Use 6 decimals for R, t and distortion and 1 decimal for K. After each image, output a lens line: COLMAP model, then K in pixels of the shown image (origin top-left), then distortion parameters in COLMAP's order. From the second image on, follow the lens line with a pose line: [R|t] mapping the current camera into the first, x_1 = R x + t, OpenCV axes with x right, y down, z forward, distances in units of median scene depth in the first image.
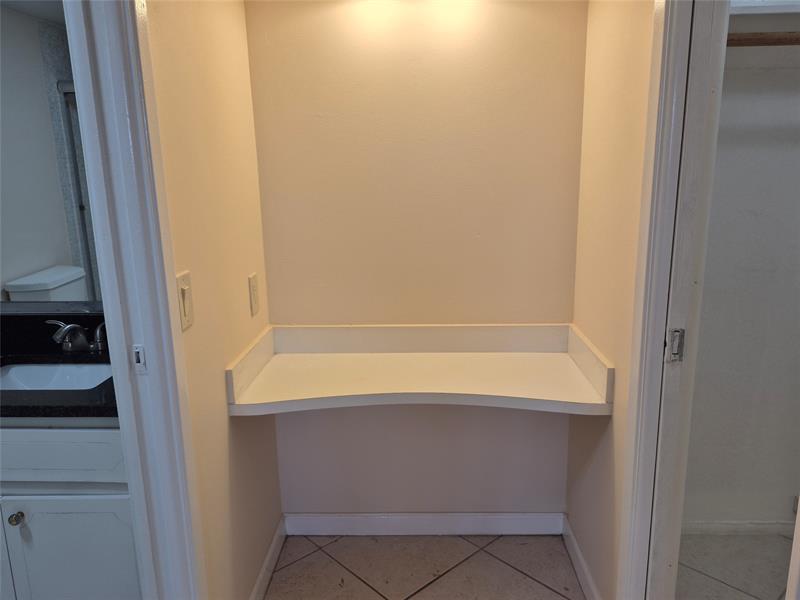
lens RADIAL K [[605.0, 0, 400.0], [0, 605.0, 300.0], [0, 0, 1]] dist [0.077899, -0.108721]
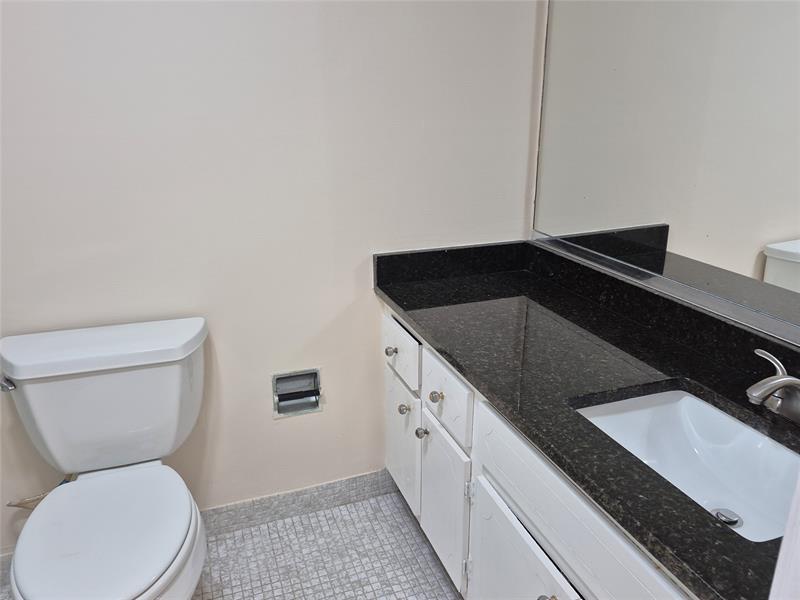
lens RADIAL K [[605.0, 0, 400.0], [0, 605.0, 300.0], [0, 0, 1]] dist [0.077899, -0.108721]
pose [[0.374021, 0.310325, -0.873960, -0.195267], [-0.202282, 0.946965, 0.249679, -0.094583], [0.905091, 0.083401, 0.416958, 0.426281]]
